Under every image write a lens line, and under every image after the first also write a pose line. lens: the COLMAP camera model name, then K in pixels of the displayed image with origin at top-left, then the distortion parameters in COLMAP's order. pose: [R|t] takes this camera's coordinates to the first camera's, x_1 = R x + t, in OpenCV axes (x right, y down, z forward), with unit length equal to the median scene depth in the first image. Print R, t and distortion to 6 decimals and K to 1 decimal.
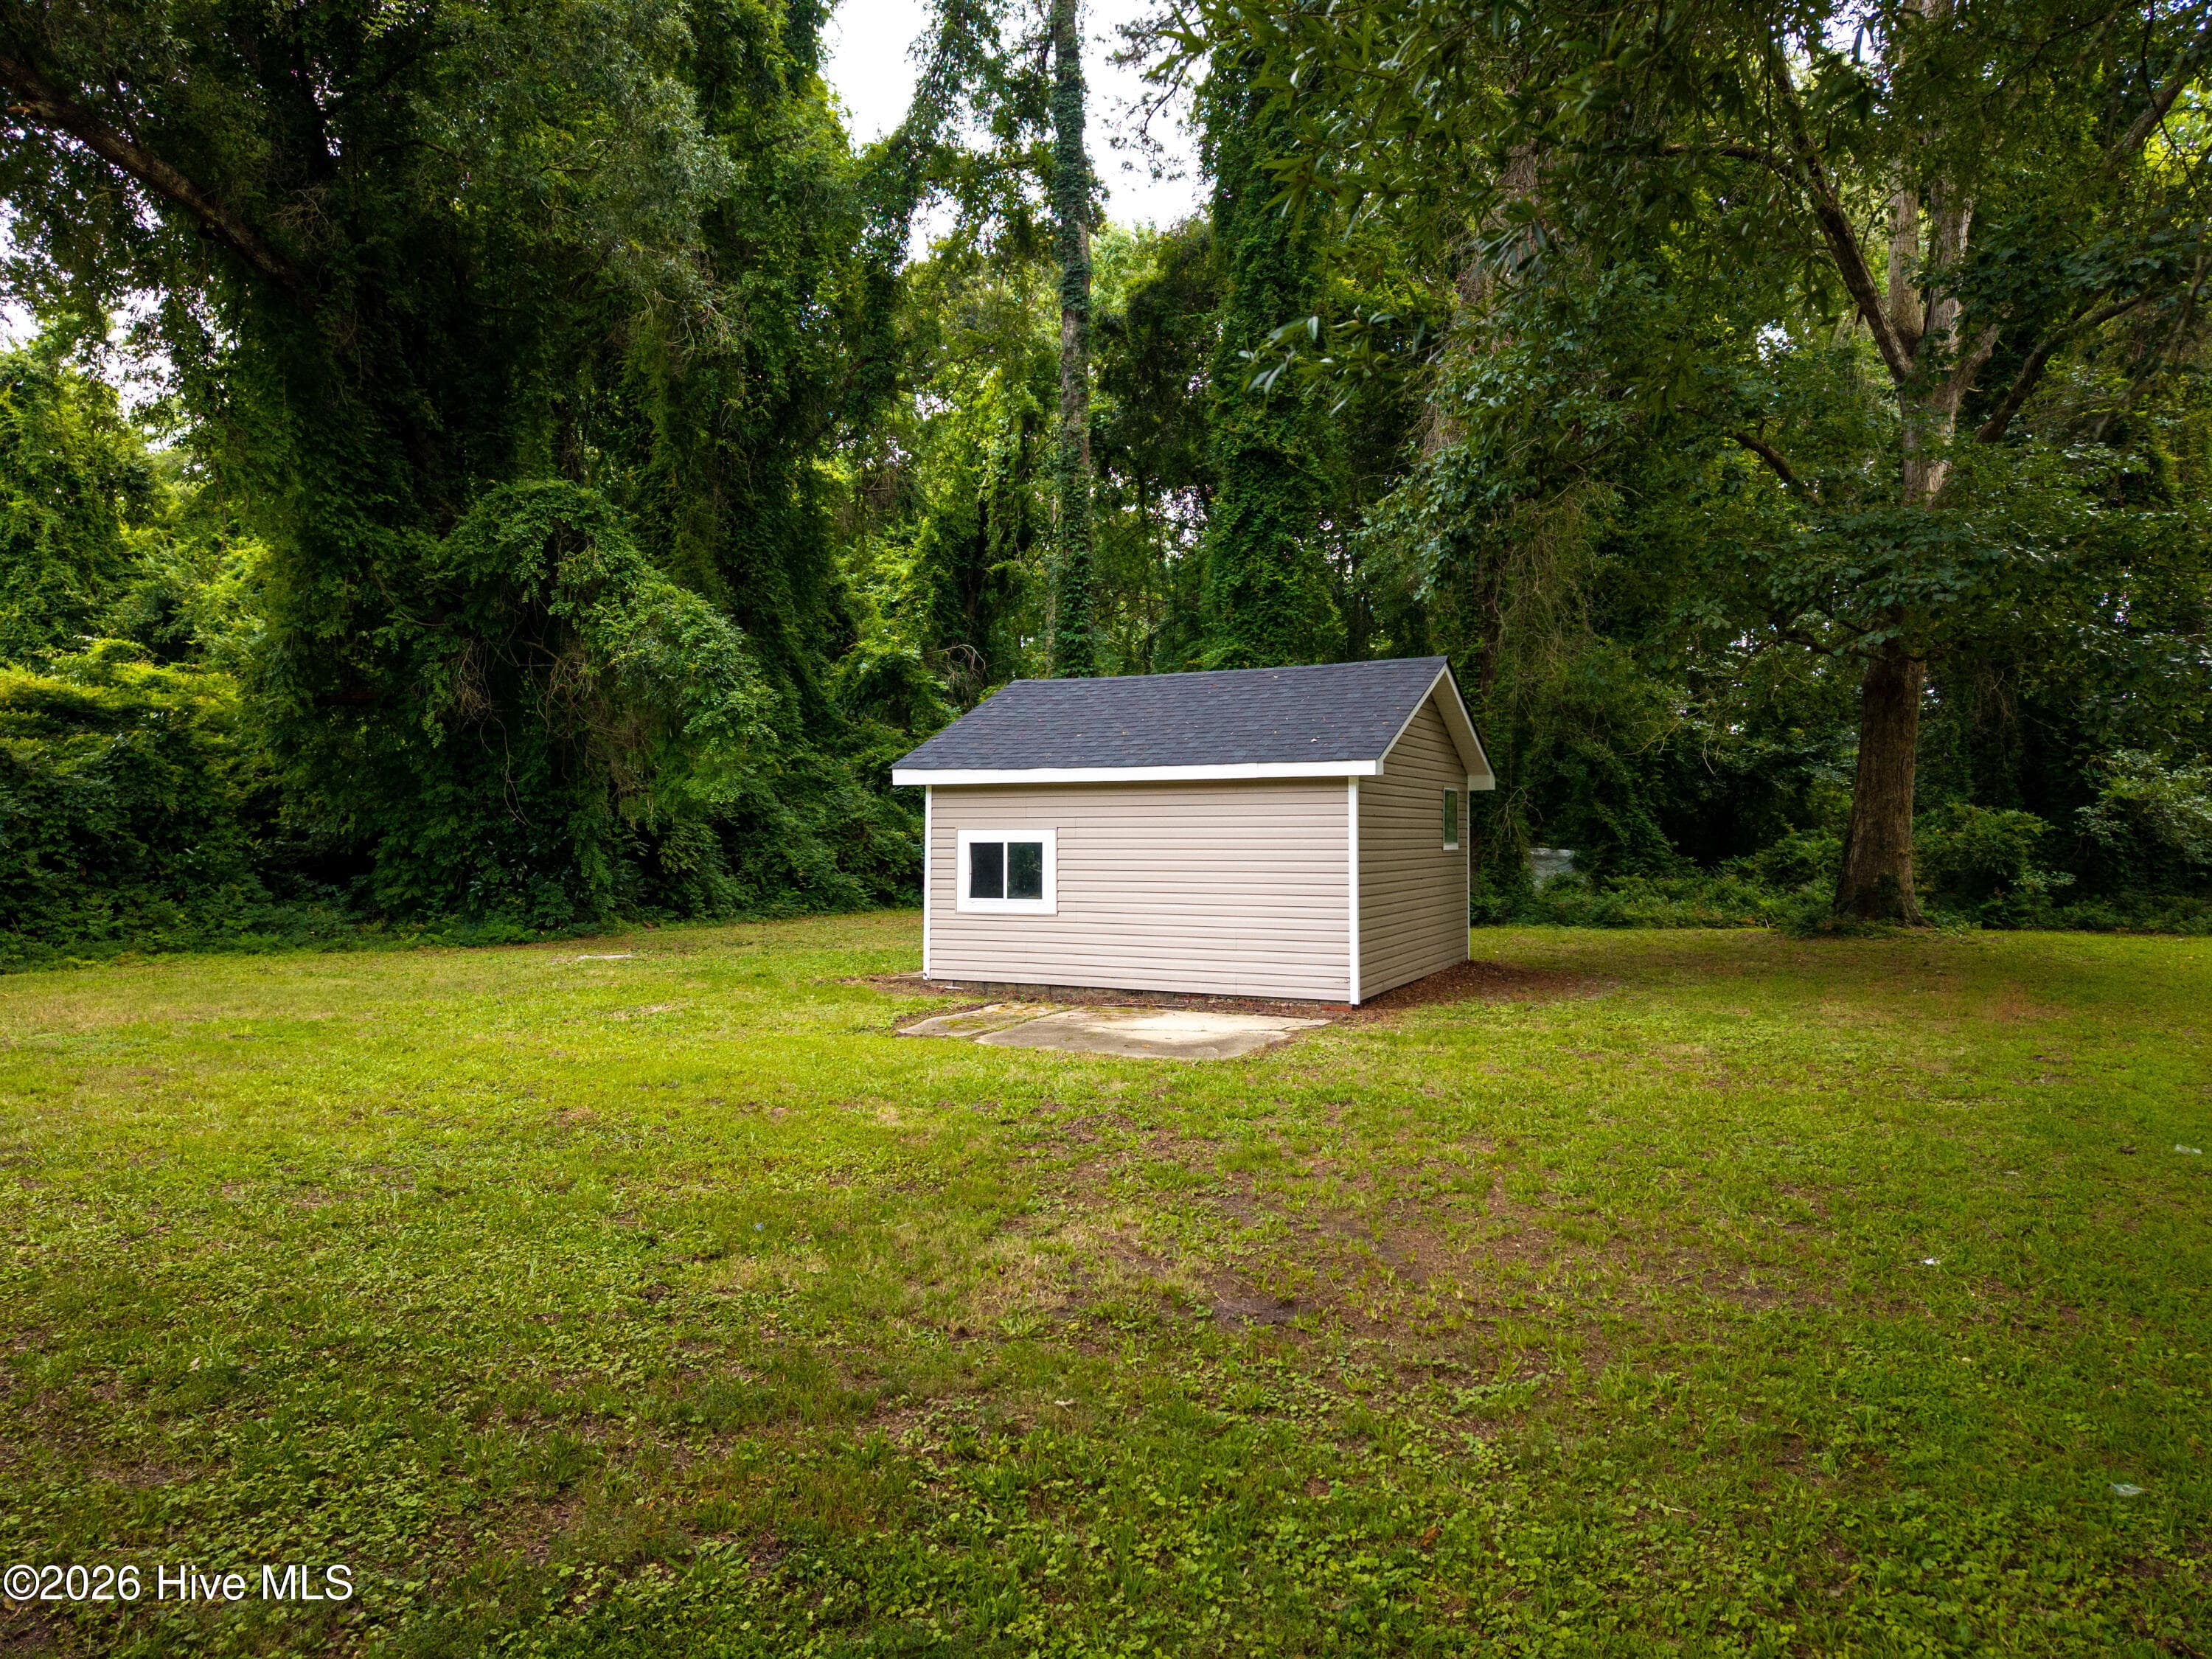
lens RADIAL K [[1475.9, 0, 1106.0], [0, 1475.9, 829.5], [0, 0, 1]] dist [0.052071, -0.065018]
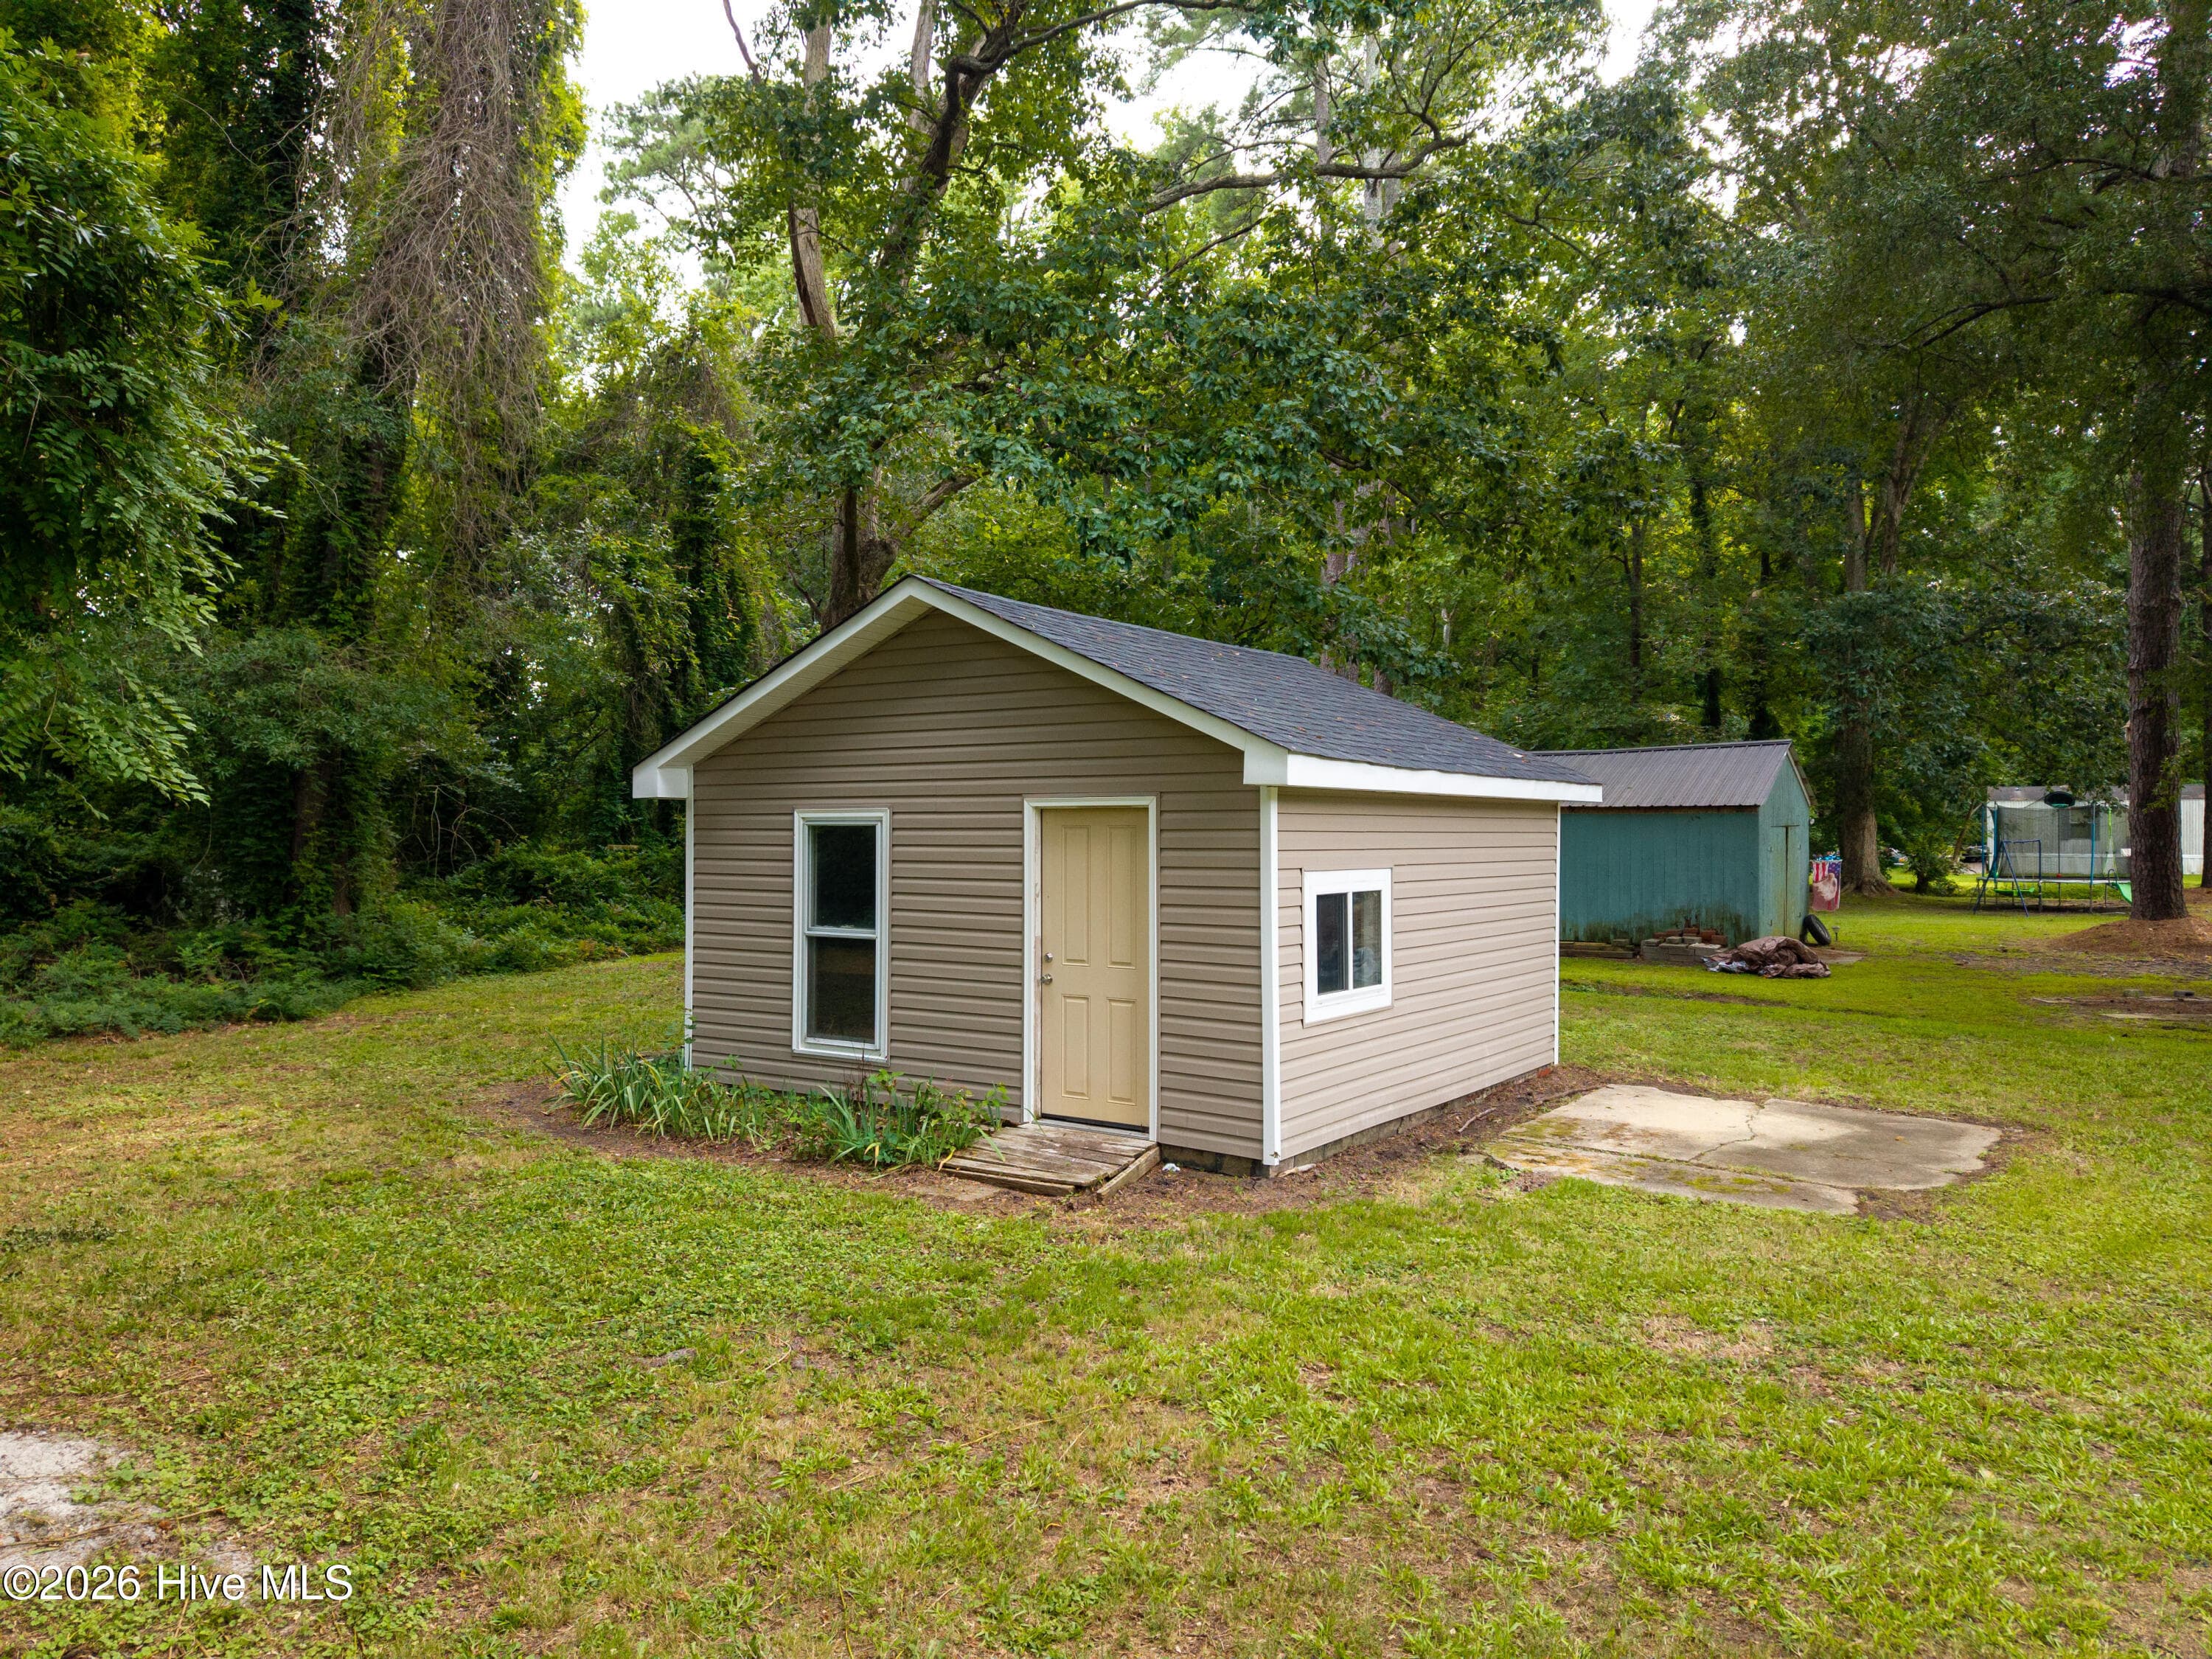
lens RADIAL K [[1475.9, 0, 1106.0], [0, 1475.9, 829.5], [0, 0, 1]] dist [0.052071, -0.065018]
pose [[0.171692, 0.008827, 0.985111, -0.654495], [-0.006385, 0.999949, -0.007847, -0.010734], [-0.985130, -0.004943, 0.171740, 0.993998]]
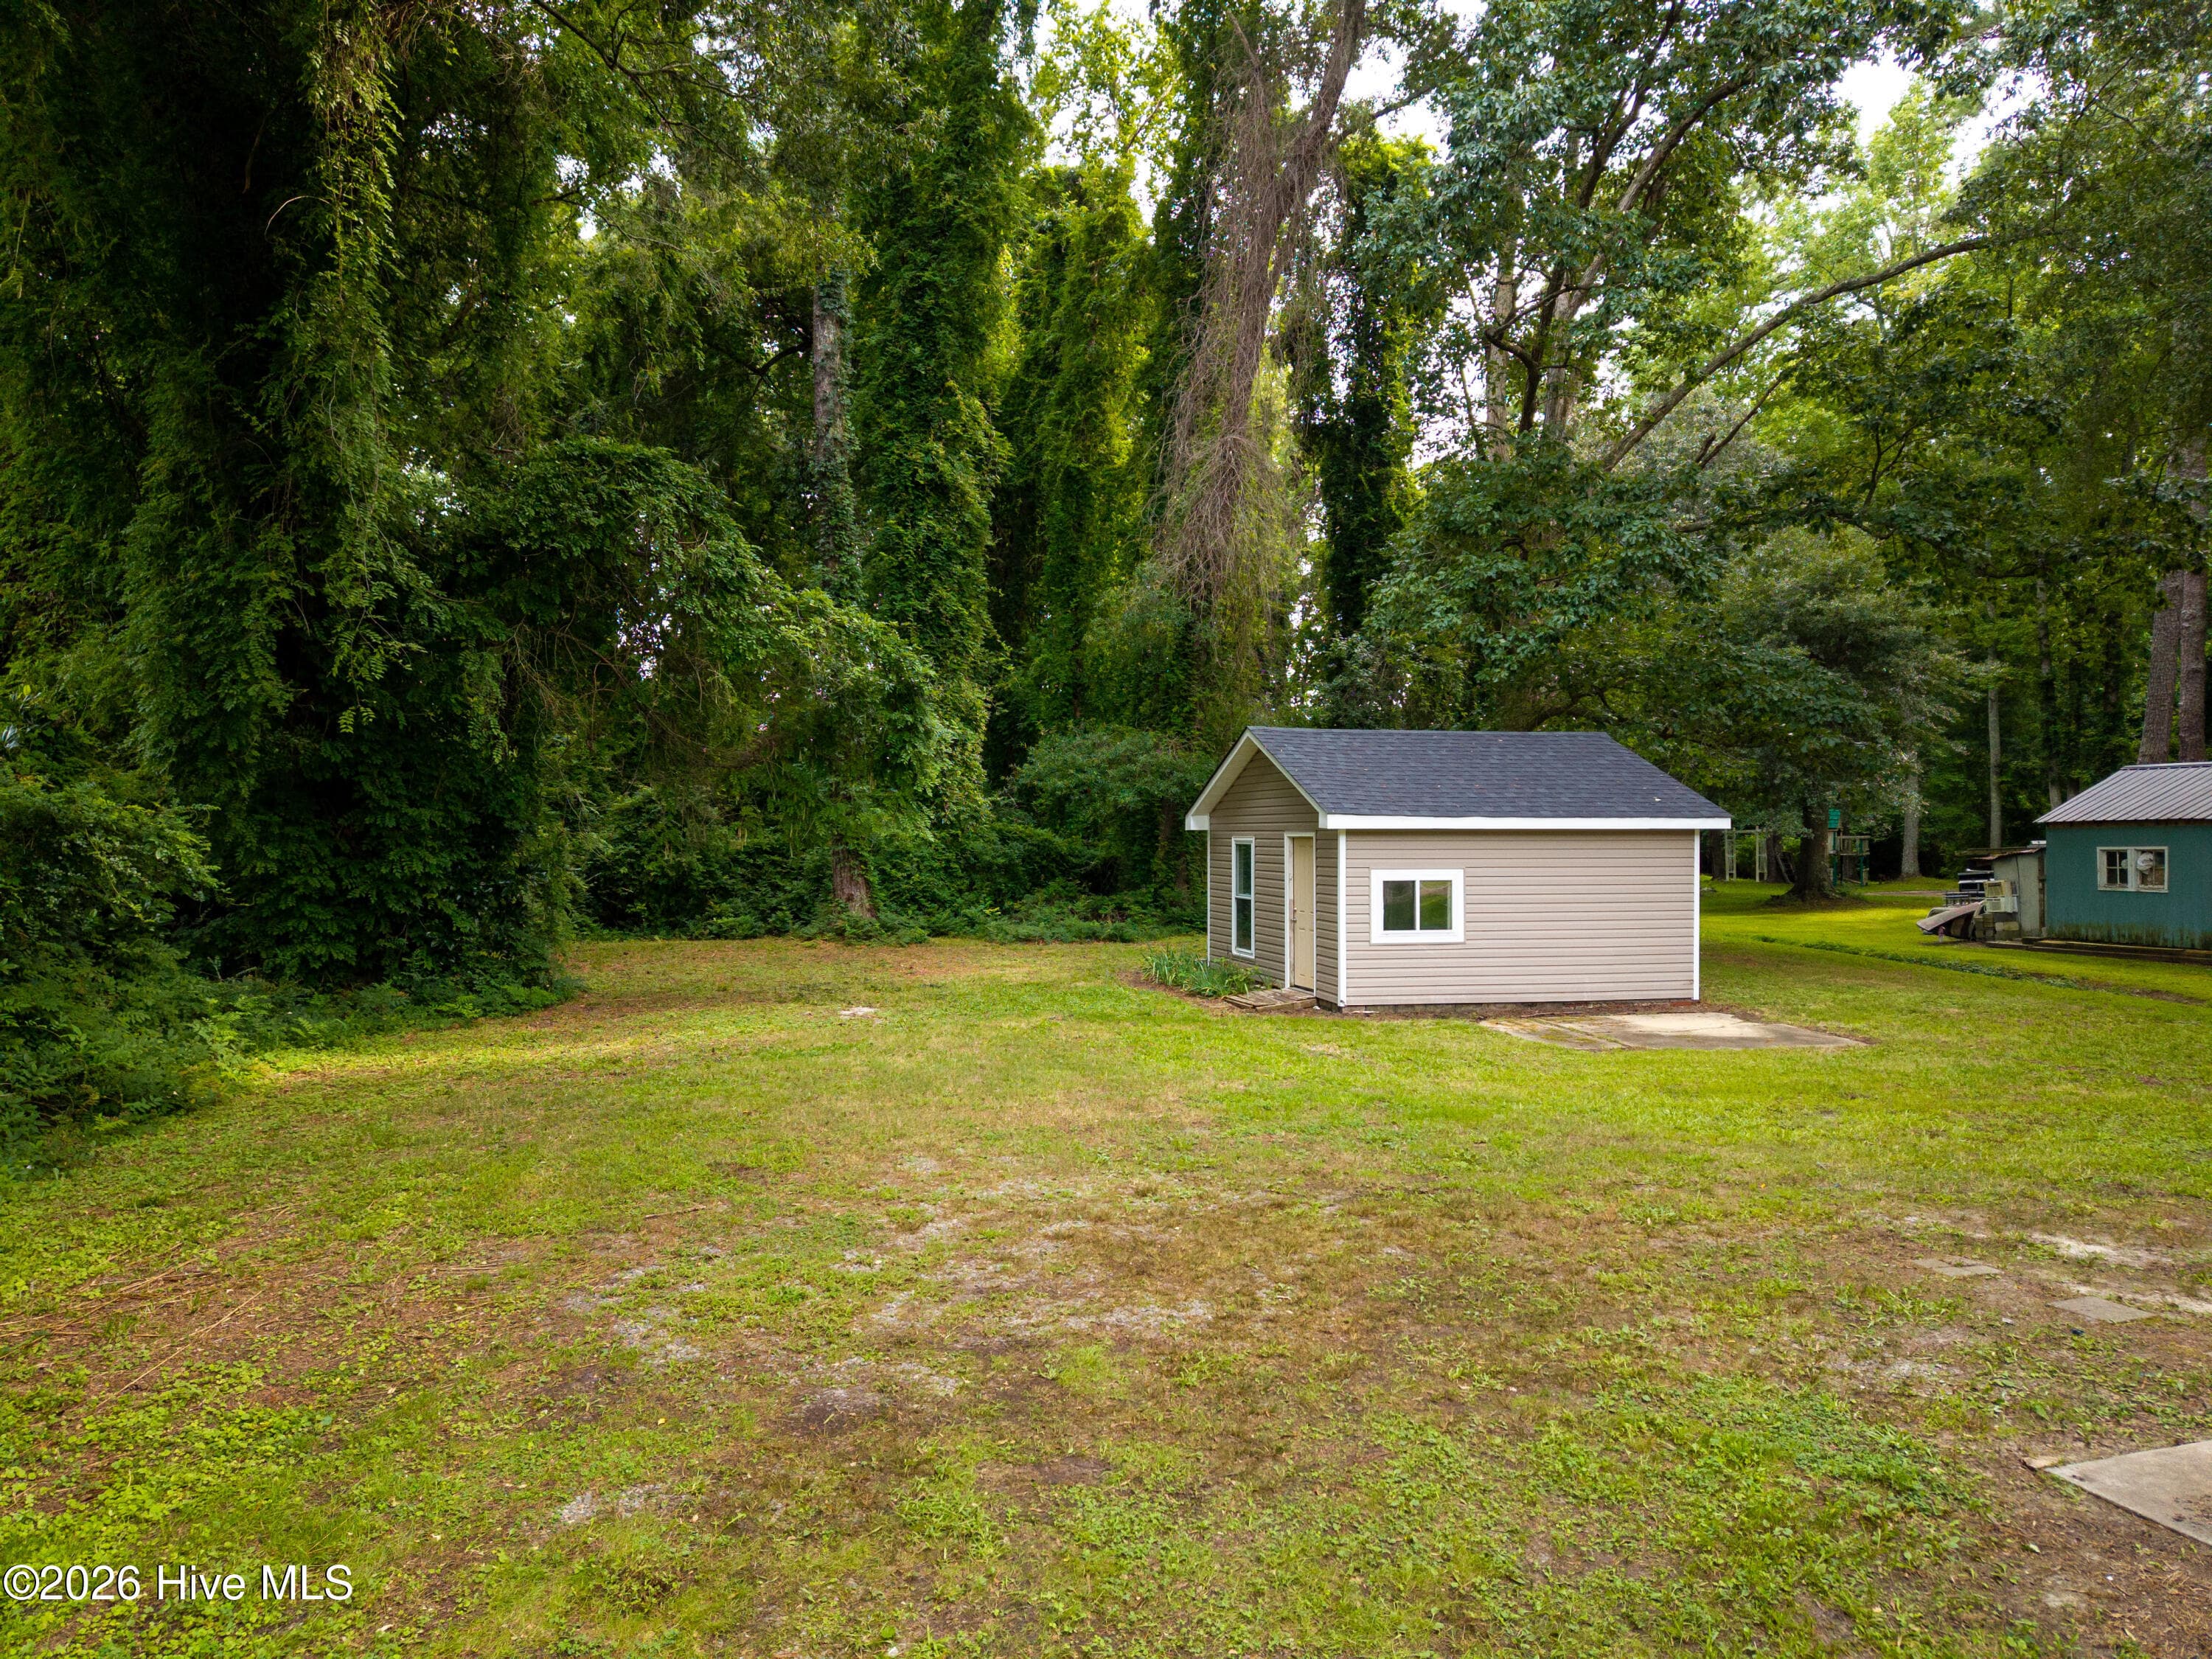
lens RADIAL K [[1476.1, 0, 1105.9], [0, 1476.1, 839.5], [0, 0, 1]] dist [0.090342, -0.065879]
pose [[0.772649, 0.001558, 0.634832, -0.979669], [-0.005845, 0.999972, 0.004660, -0.027170], [-0.634807, -0.007311, 0.772636, 0.268179]]
